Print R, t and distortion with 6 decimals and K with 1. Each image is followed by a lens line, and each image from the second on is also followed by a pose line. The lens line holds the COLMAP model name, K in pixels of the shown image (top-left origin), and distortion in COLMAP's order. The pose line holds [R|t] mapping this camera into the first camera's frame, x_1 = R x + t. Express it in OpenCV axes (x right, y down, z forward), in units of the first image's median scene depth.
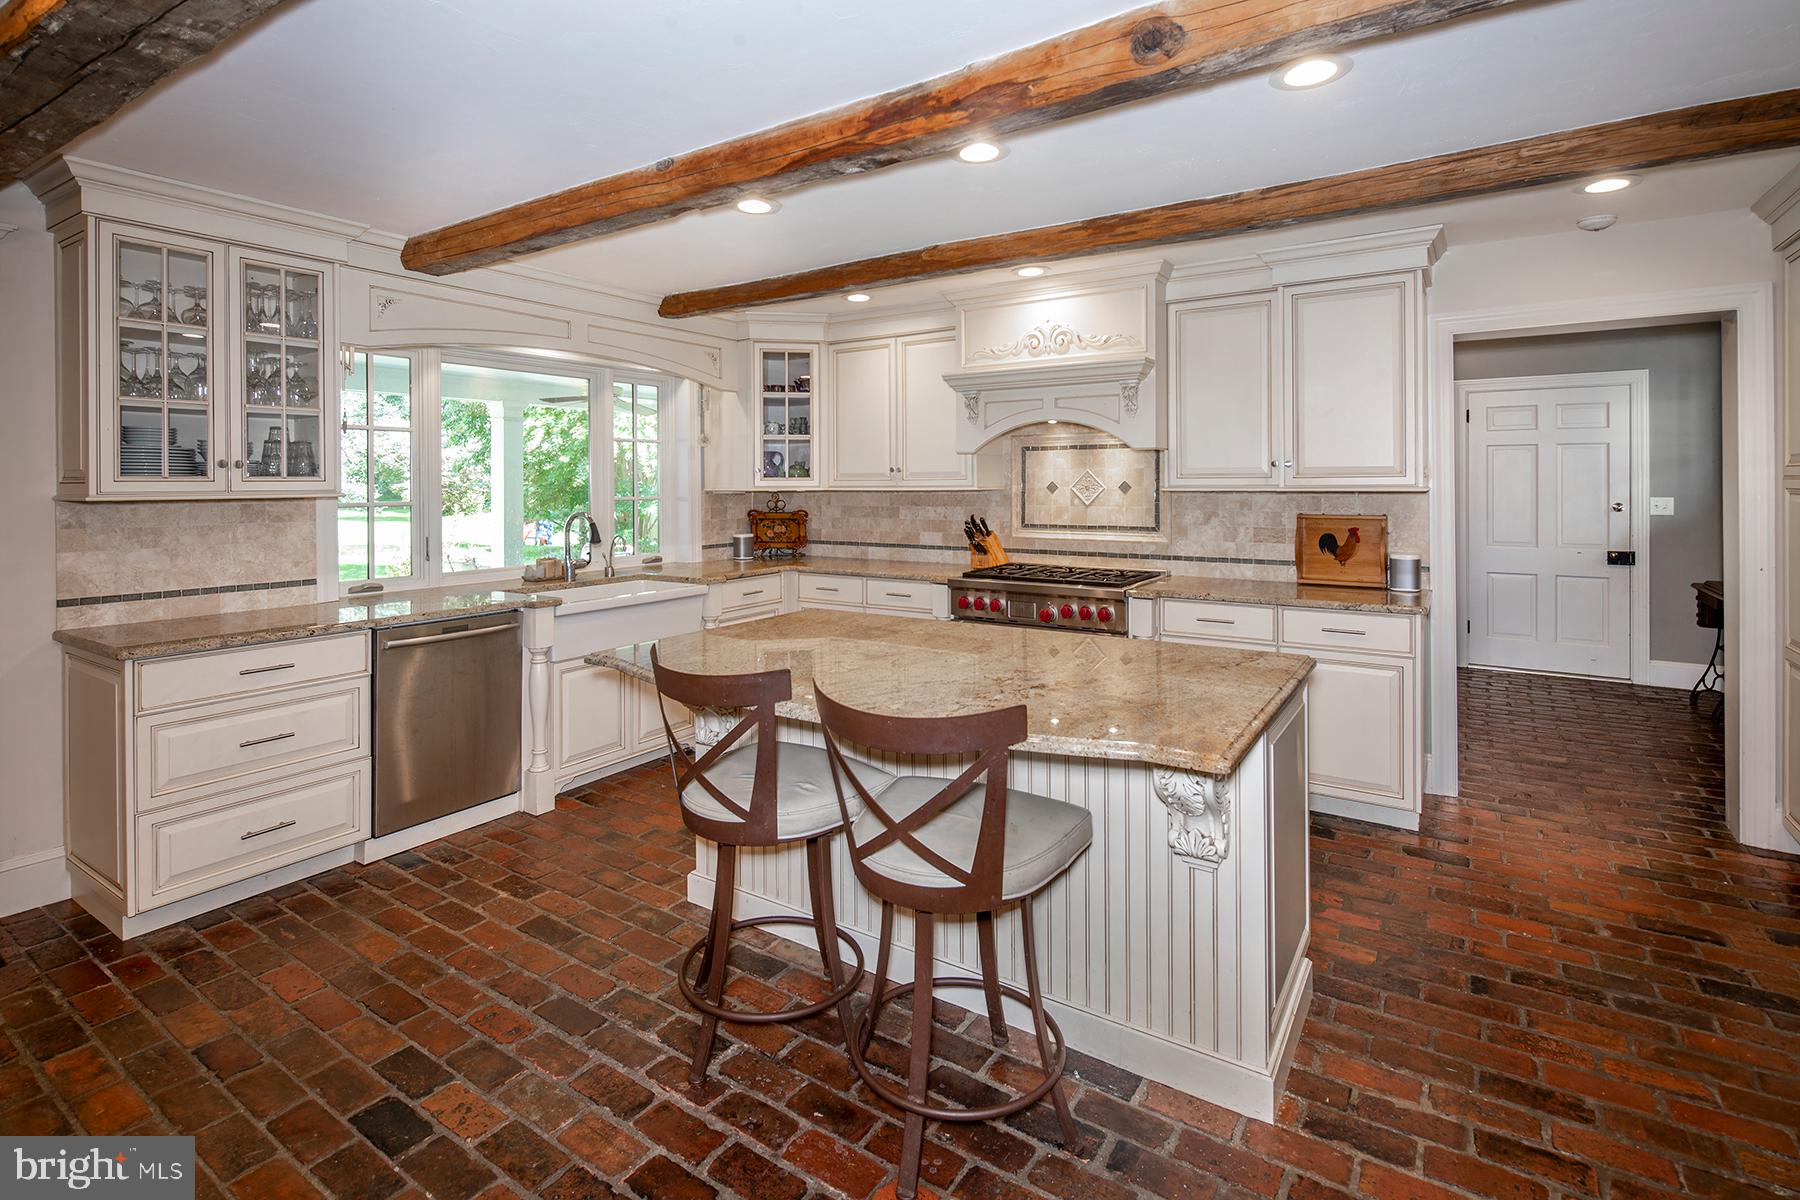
lens RADIAL K [[864.6, 0, 898.7], [0, 864.6, 483.9], [0, 0, 1]] dist [0.000527, -0.000068]
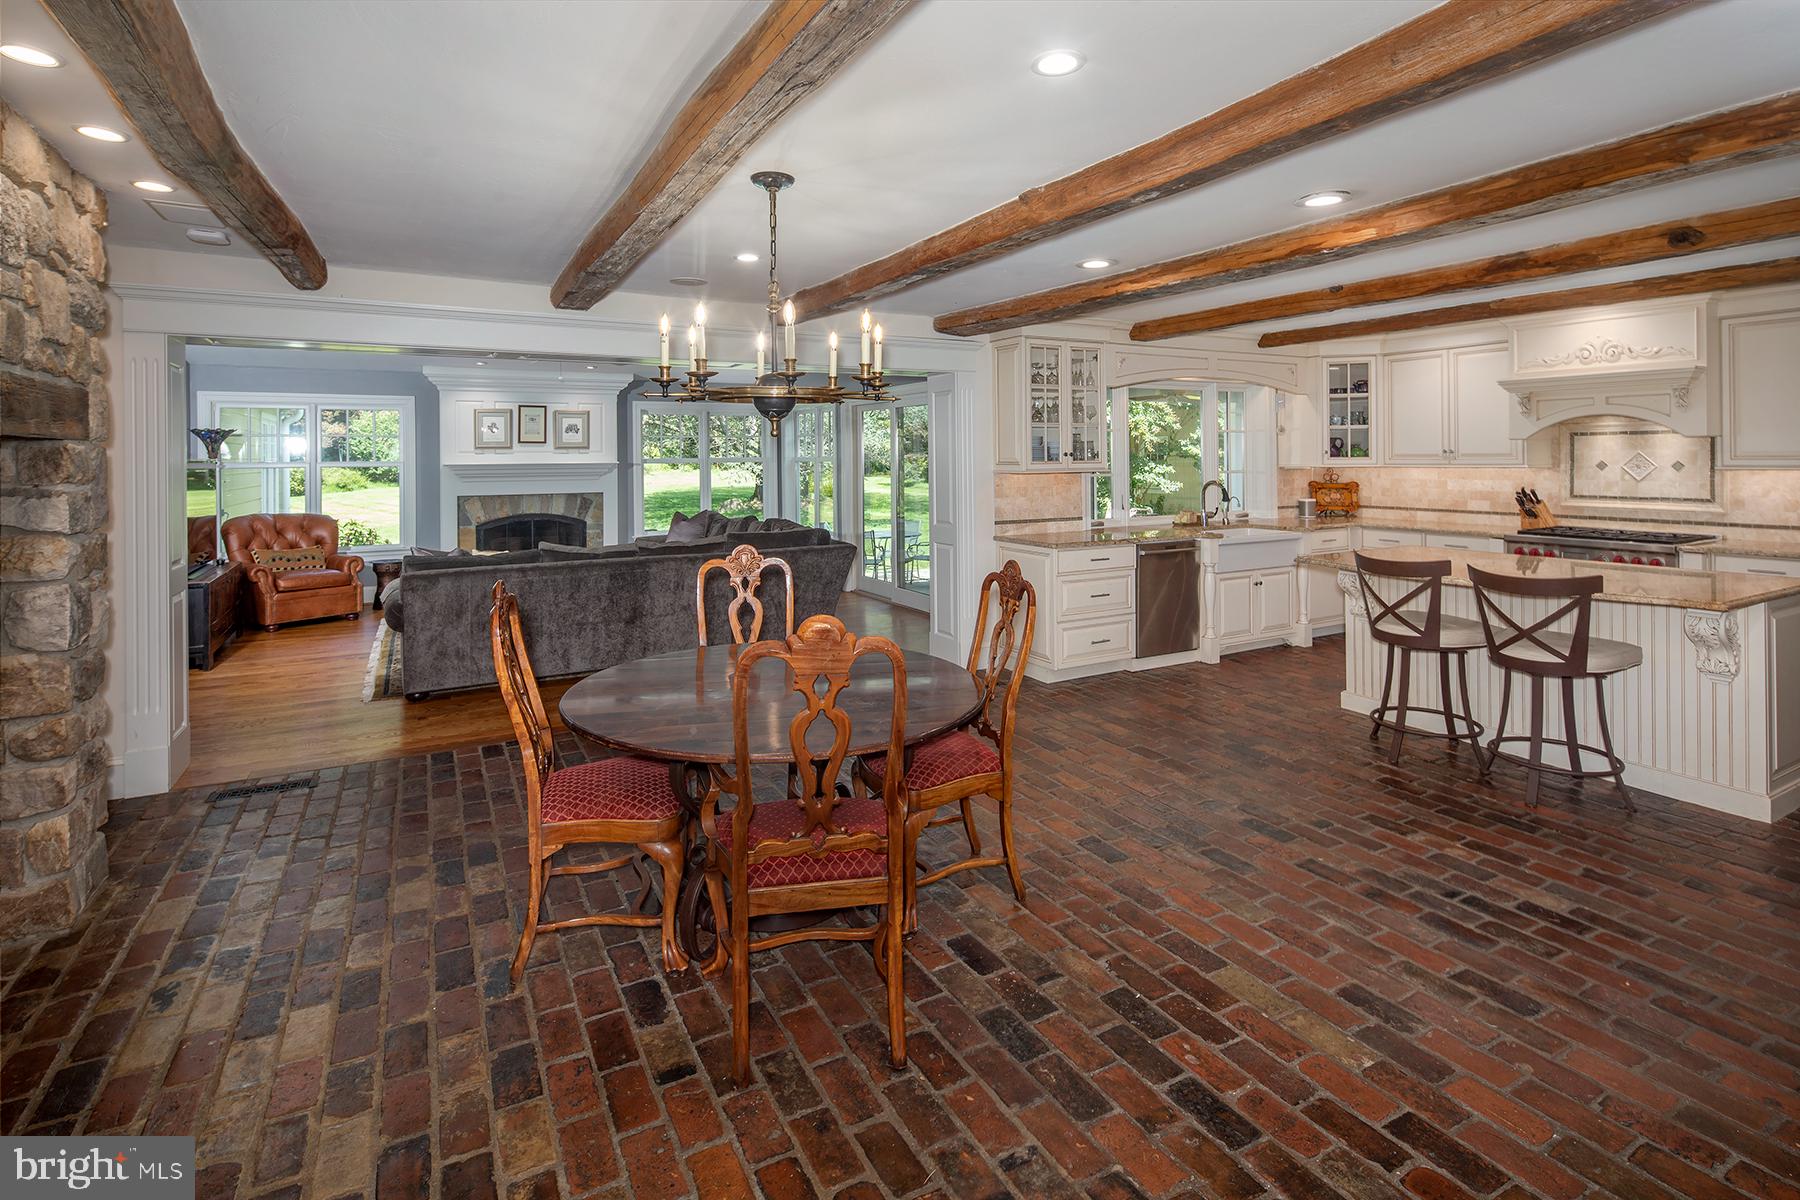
lens RADIAL K [[873.1, 0, 892.3], [0, 873.1, 455.6], [0, 0, 1]] dist [0.001501, -0.001255]
pose [[0.881570, -0.001919, -0.472050, -0.136618], [0.002558, 0.999996, 0.000710, -0.014790], [0.472047, -0.001834, 0.881572, -0.622209]]
